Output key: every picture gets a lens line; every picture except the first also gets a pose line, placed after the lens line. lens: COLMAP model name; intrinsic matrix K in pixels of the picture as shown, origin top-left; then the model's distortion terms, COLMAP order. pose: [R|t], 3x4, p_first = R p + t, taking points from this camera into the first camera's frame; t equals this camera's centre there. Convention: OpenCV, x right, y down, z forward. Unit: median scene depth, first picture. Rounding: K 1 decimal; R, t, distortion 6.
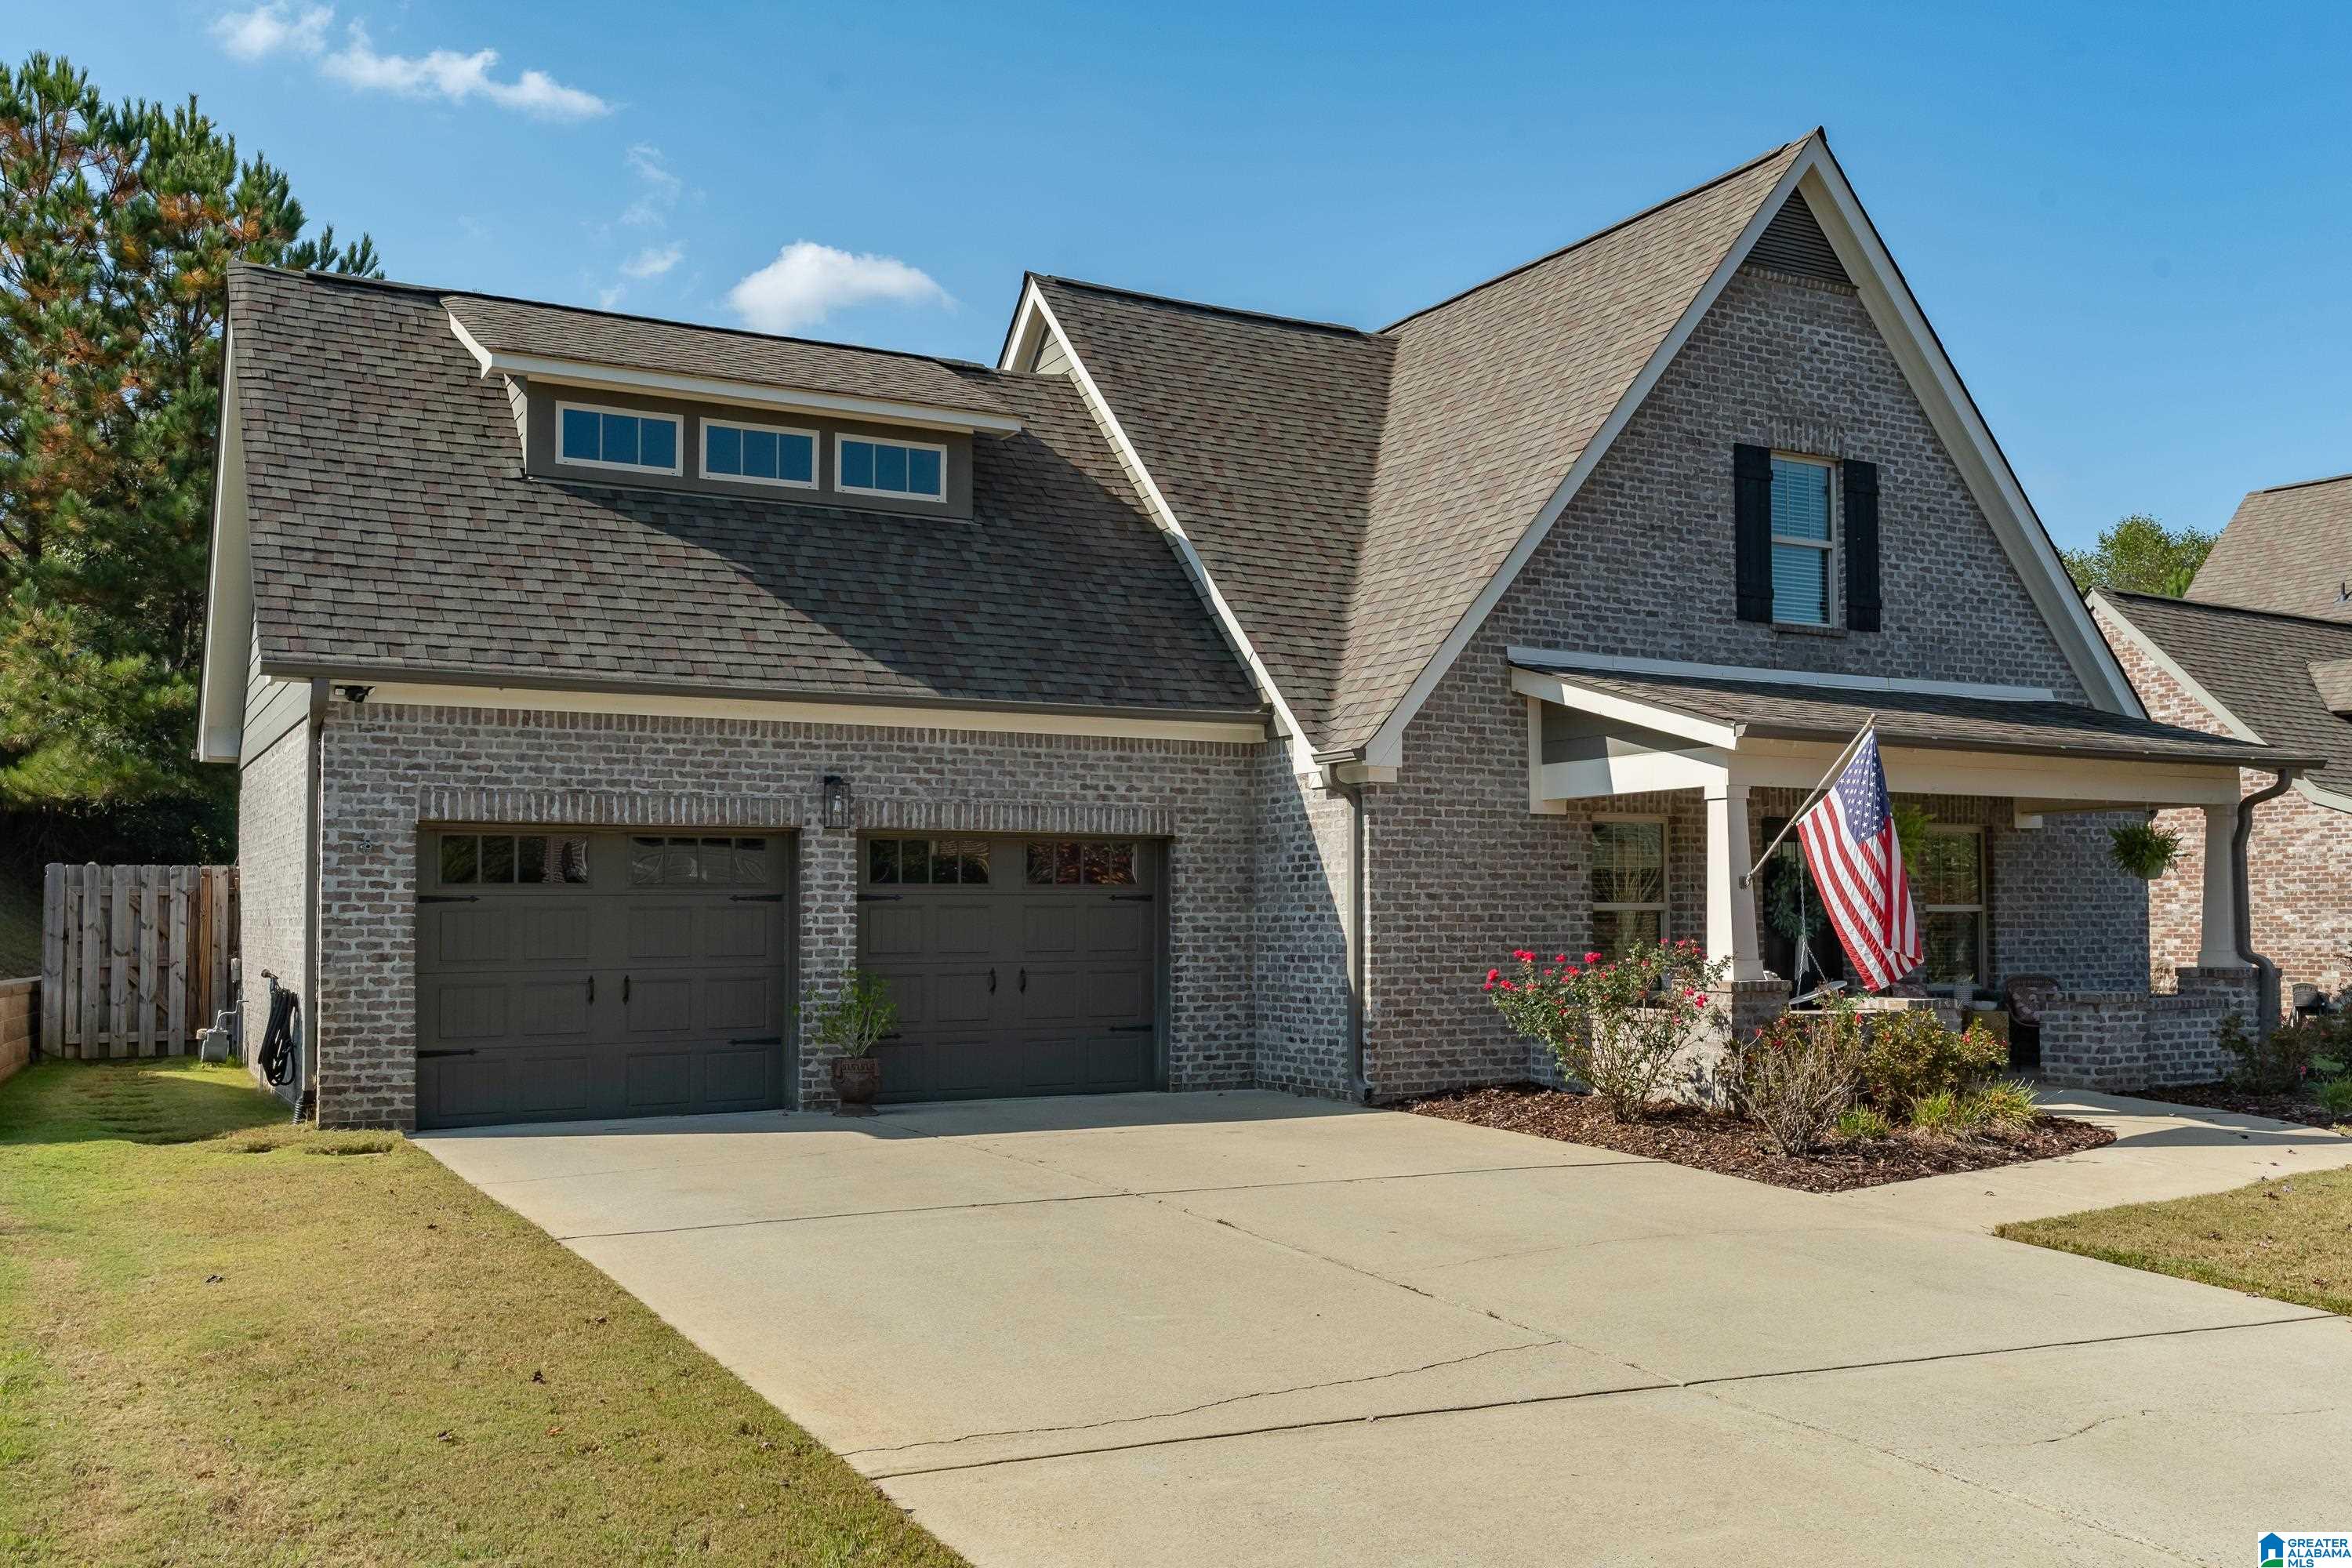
lens RADIAL K [[1993.0, 0, 1180.9], [0, 1993.0, 792.0], [0, 0, 1]] dist [0.011584, -0.030278]
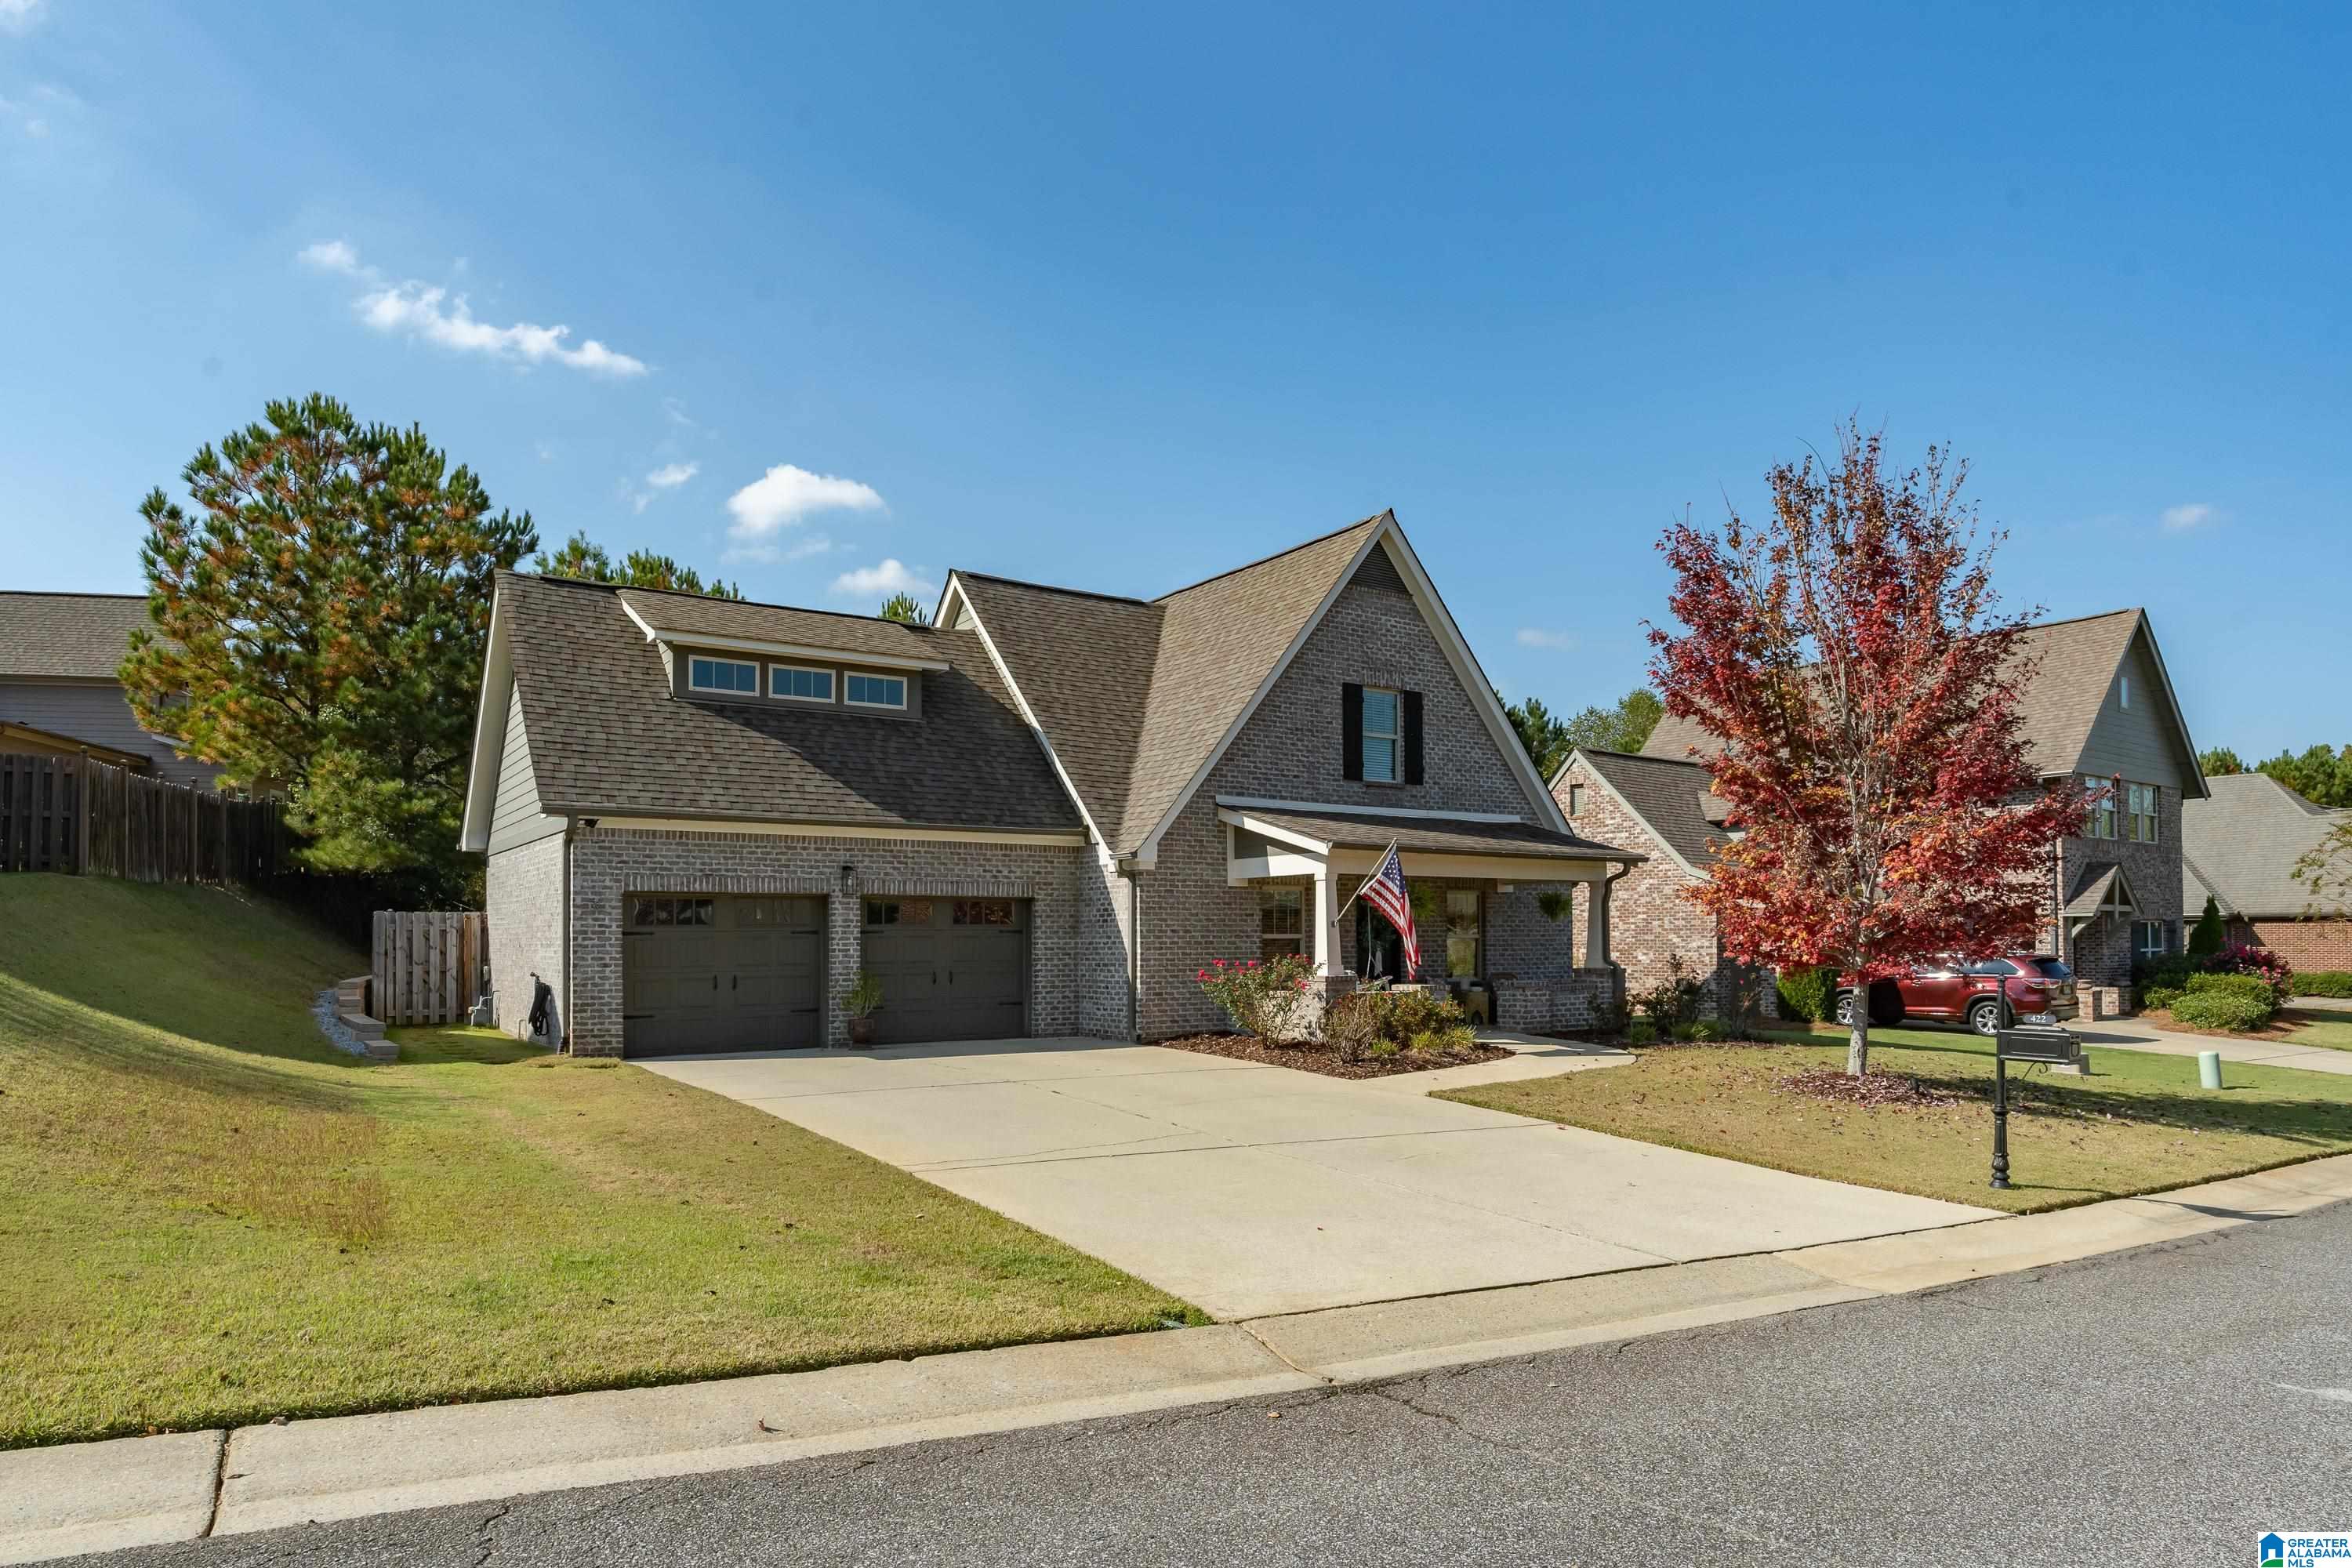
lens RADIAL K [[1368.5, 0, 1130.3], [0, 1368.5, 898.7], [0, 0, 1]] dist [-0.003367, 0.001454]
pose [[0.998246, 0.000070, 0.059201, 0.009340], [-0.002112, 0.999405, 0.034425, -0.019387], [-0.059164, -0.034489, 0.997652, -0.240786]]
